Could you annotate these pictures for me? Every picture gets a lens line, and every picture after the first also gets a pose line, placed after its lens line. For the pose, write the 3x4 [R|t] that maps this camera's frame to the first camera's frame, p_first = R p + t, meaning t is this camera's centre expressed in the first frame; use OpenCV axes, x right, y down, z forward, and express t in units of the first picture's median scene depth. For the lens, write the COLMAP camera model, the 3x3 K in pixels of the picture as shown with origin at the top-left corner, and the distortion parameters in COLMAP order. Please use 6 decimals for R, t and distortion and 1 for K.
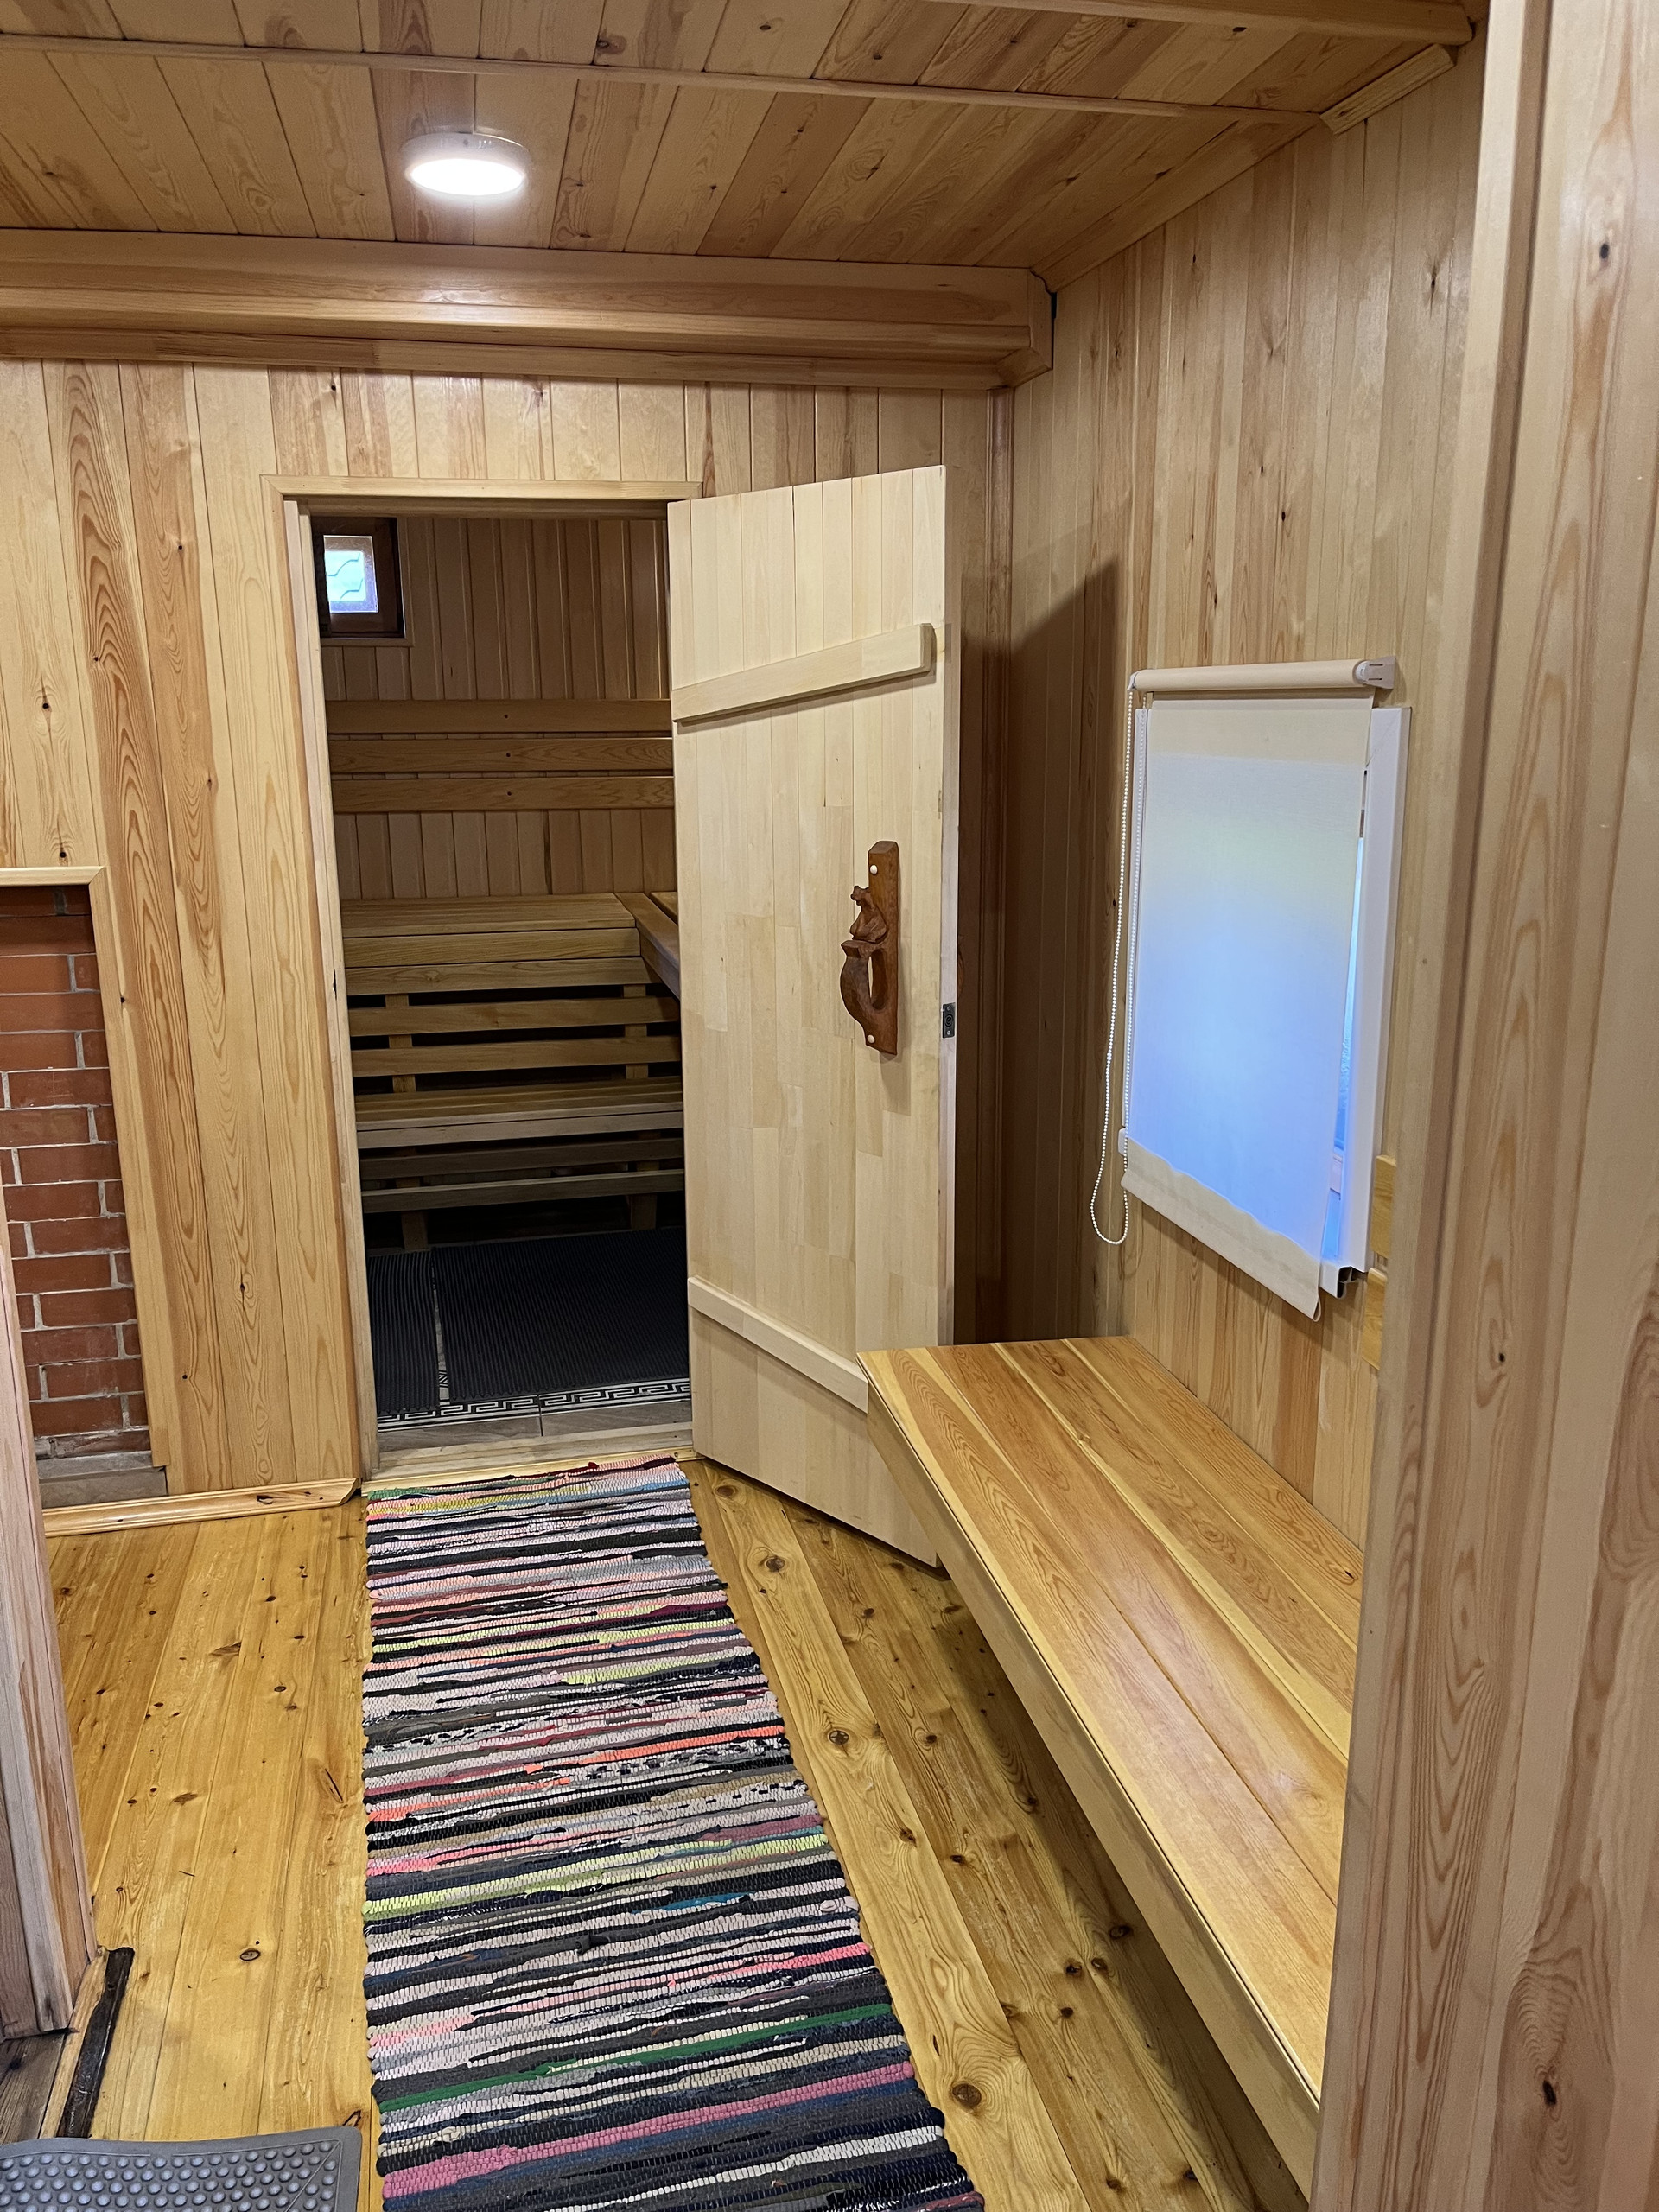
lens RADIAL K [[1686.8, 0, 837.9], [0, 1686.8, 1097.3], [0, 0, 1]] dist [0.055851, -0.069503]
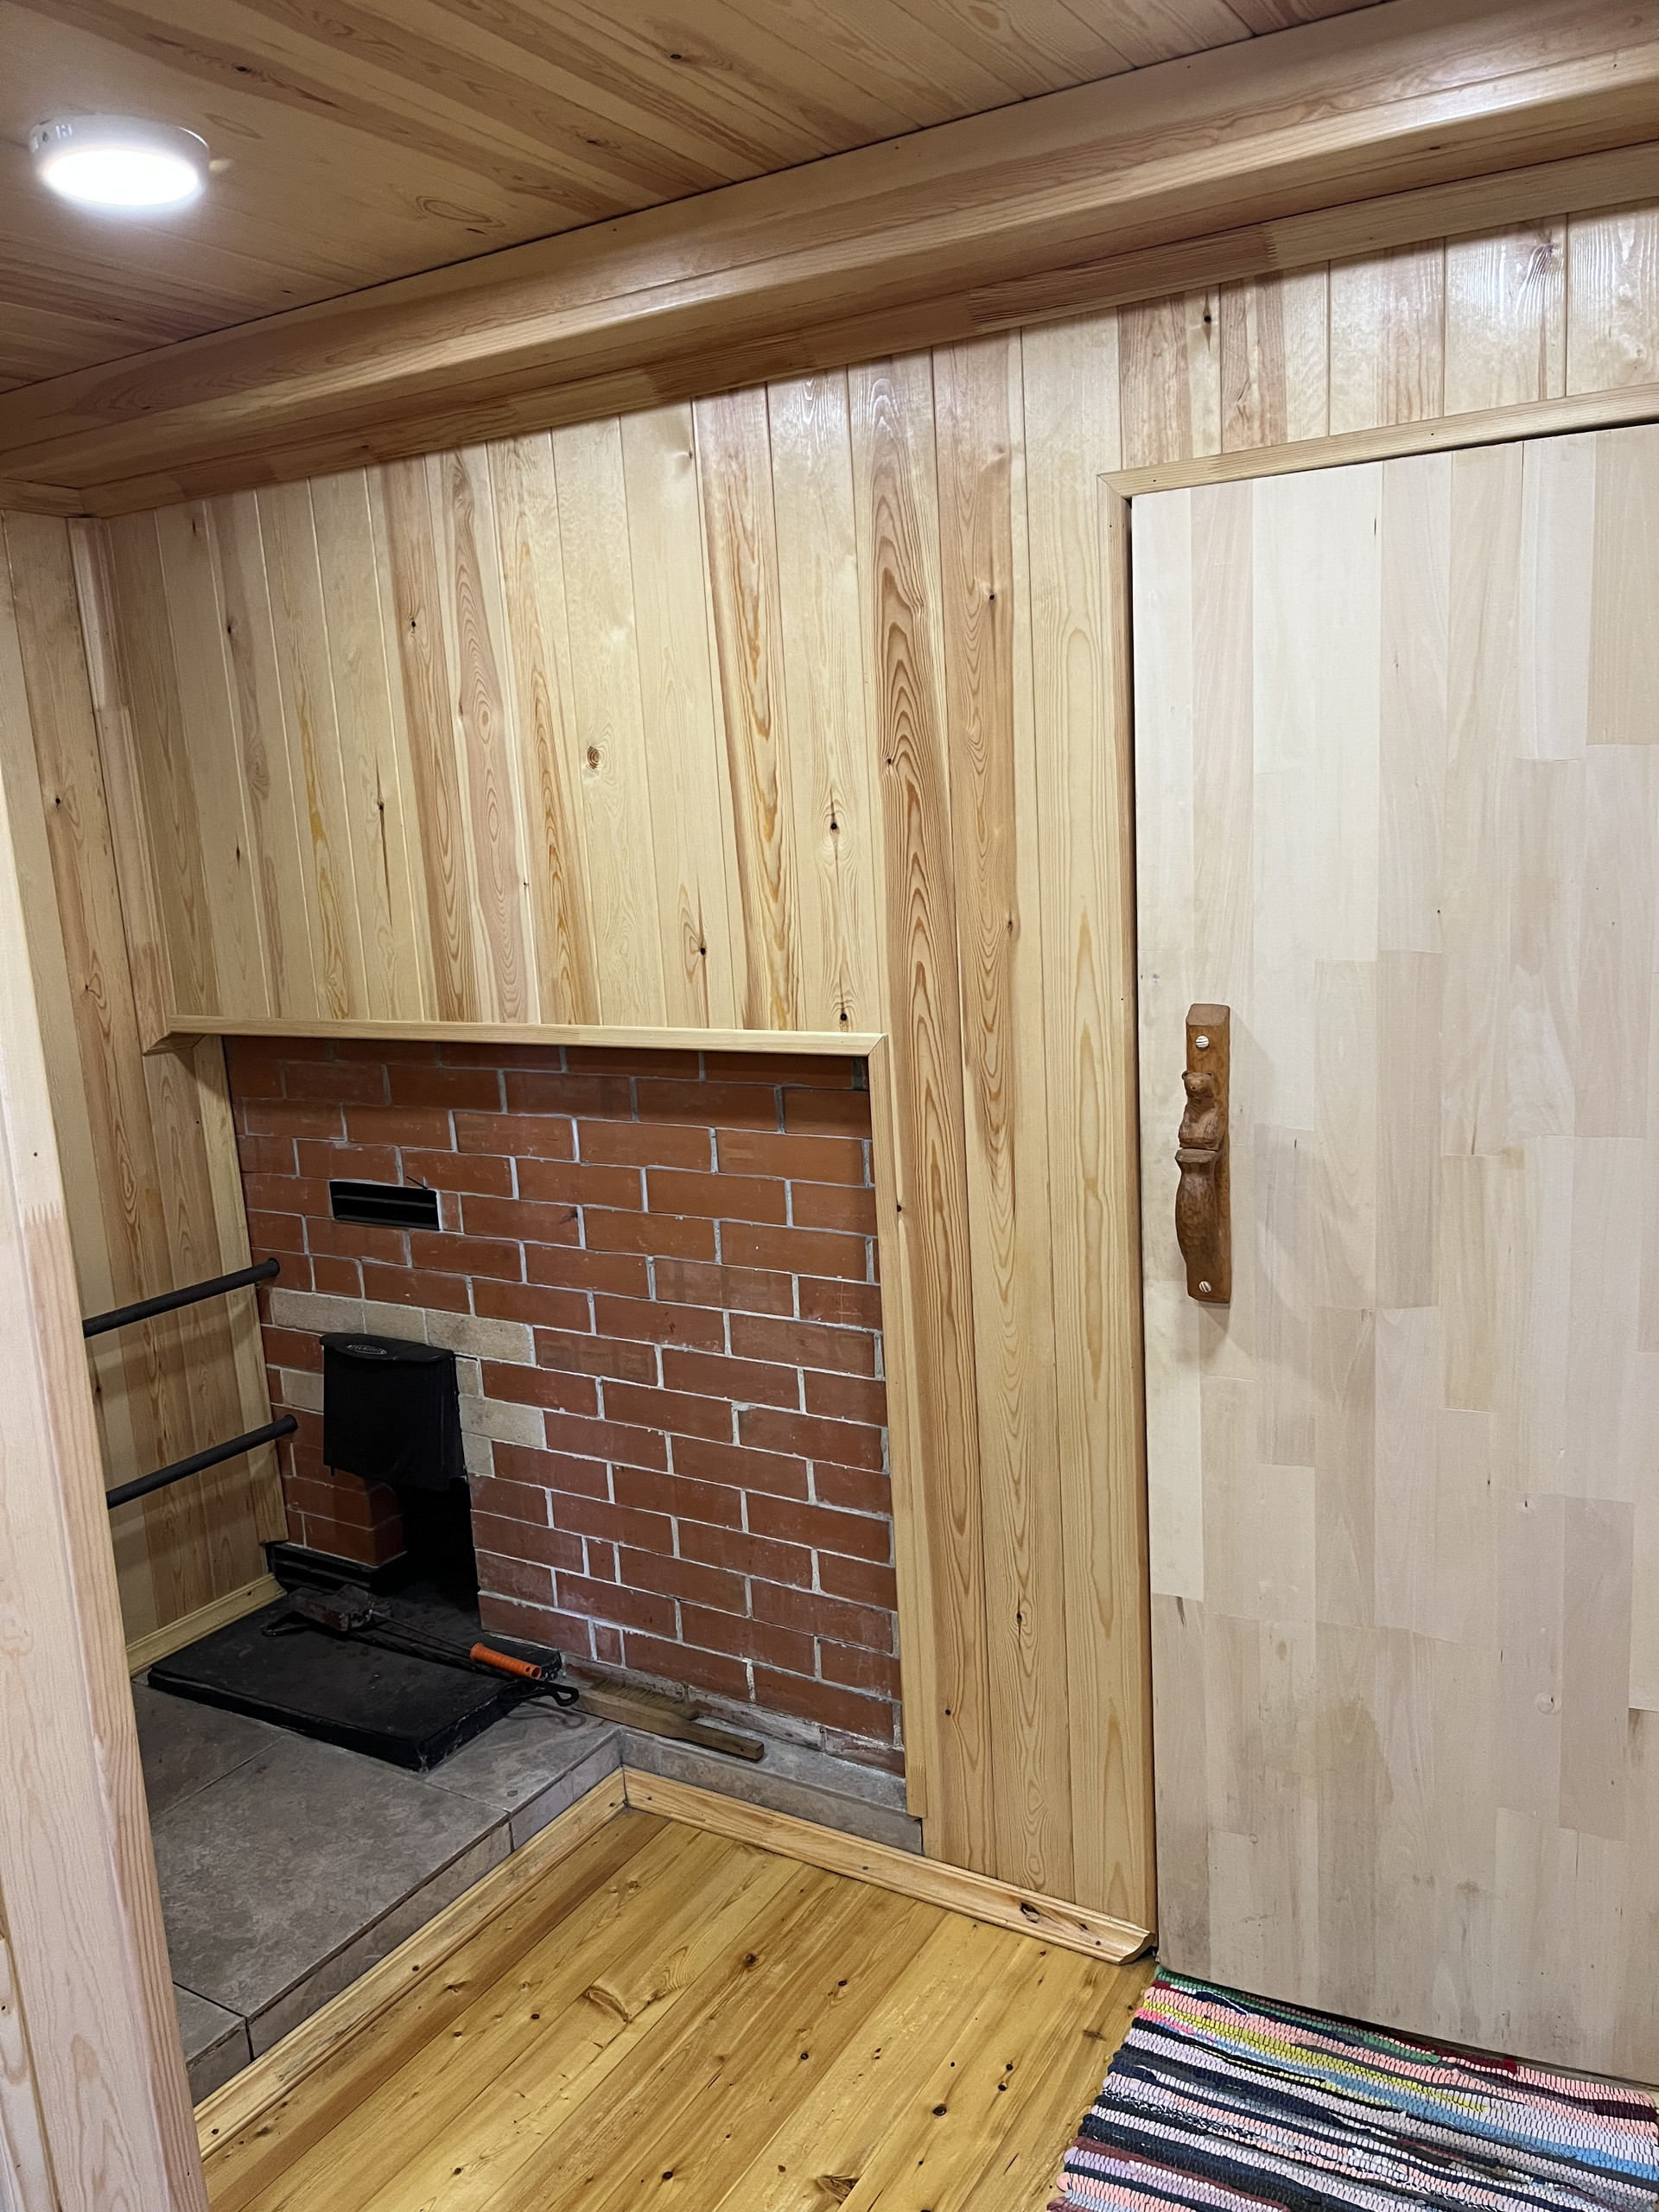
lens RADIAL K [[1686.8, 0, 839.4], [0, 1686.8, 1119.6], [0, 0, 1]] dist [0.055851, -0.069503]
pose [[0.723811, 0.095648, -0.683336, 0.068917], [-0.111336, 0.993558, 0.021139, -0.111446], [0.680956, 0.060780, 0.729798, 0.441602]]
